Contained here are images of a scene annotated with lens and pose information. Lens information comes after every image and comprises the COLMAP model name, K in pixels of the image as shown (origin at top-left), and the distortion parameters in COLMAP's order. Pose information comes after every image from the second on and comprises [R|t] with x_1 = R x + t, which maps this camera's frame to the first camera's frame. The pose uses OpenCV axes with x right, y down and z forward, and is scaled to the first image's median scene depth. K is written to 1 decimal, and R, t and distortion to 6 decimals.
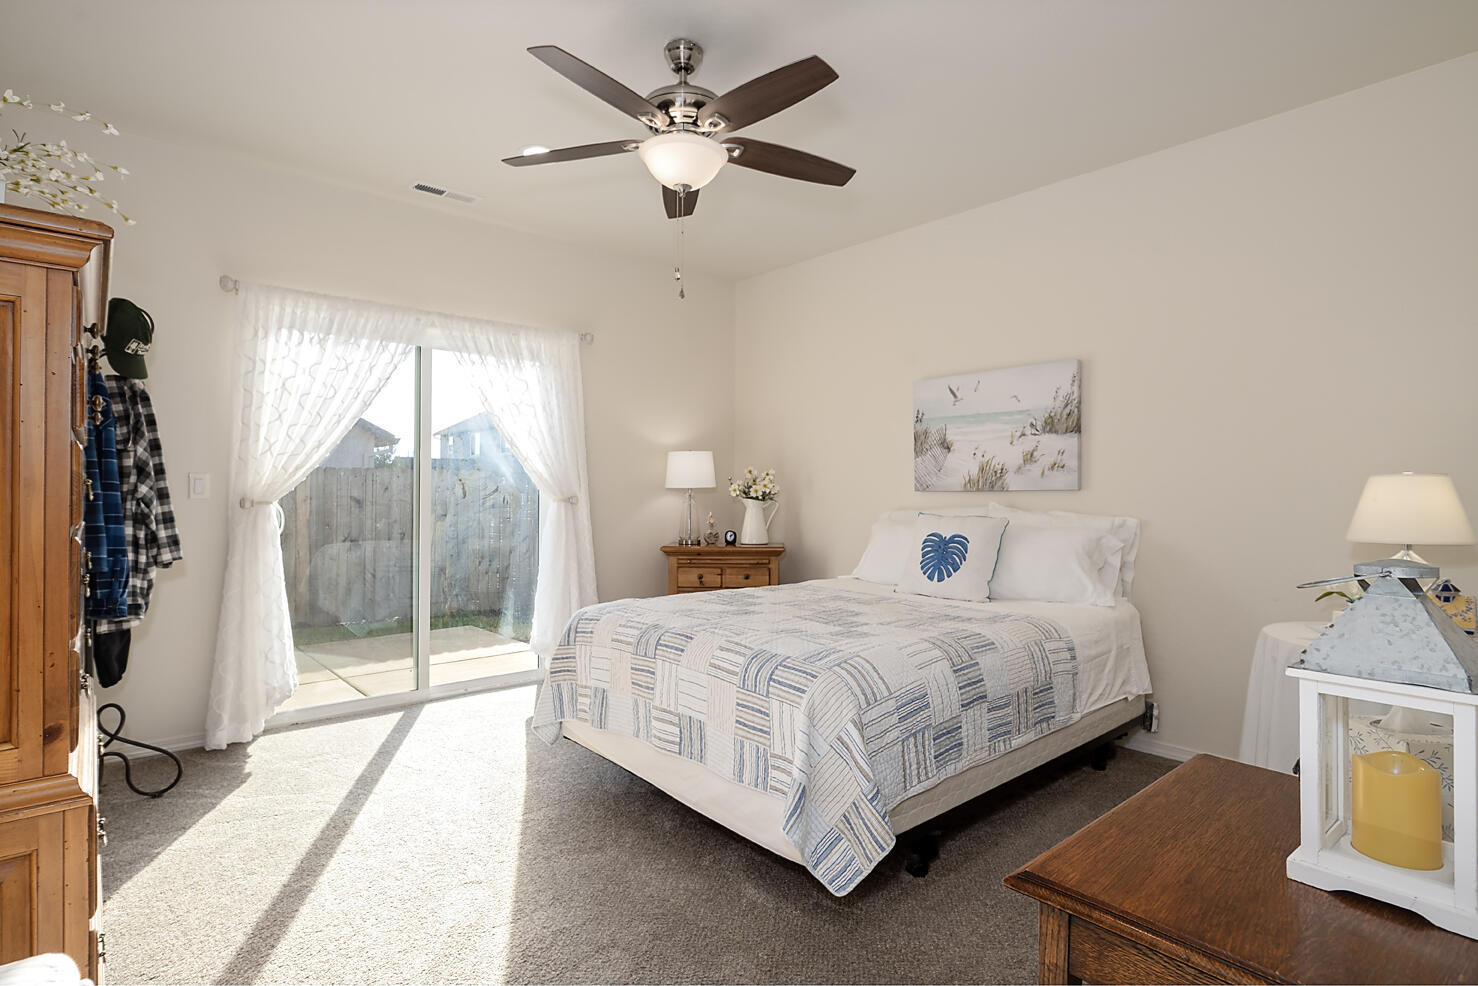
lens RADIAL K [[750.5, 0, 743.6], [0, 750.5, 487.3], [0, 0, 1]] dist [-0.020013, 0.002266]
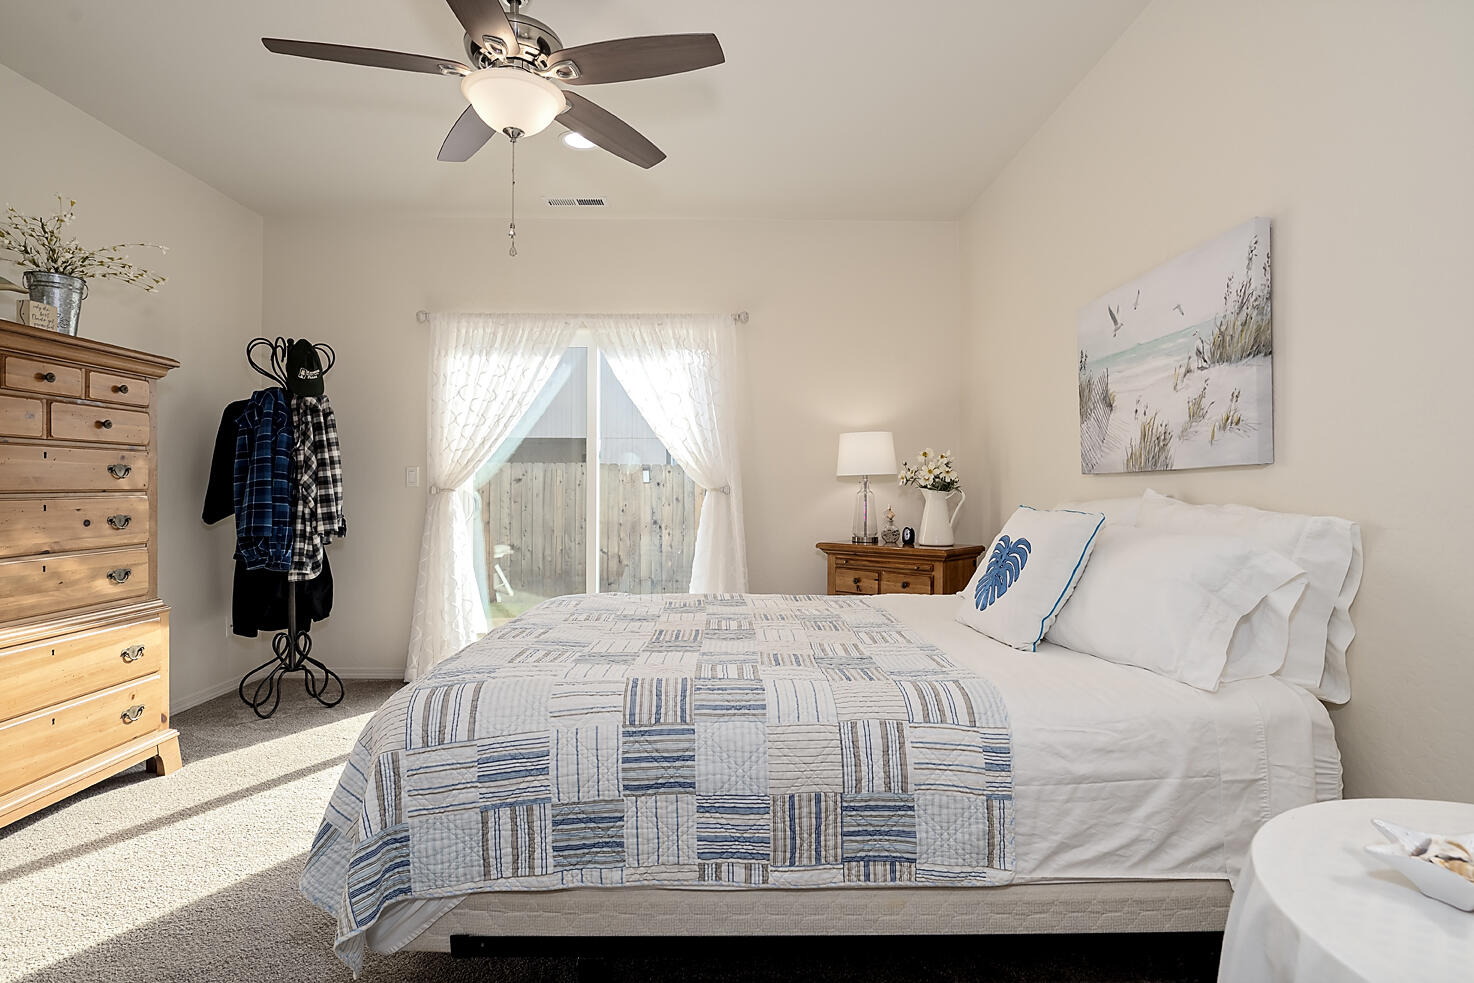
lens RADIAL K [[748.5, 0, 733.1], [0, 748.5, 486.1], [0, 0, 1]] dist [-0.020013, 0.002266]
pose [[0.758099, -0.004547, -0.652123, 0.521606], [0.004638, 0.999988, -0.001581, 0.018676], [0.652123, -0.001826, 0.758111, 0.371228]]
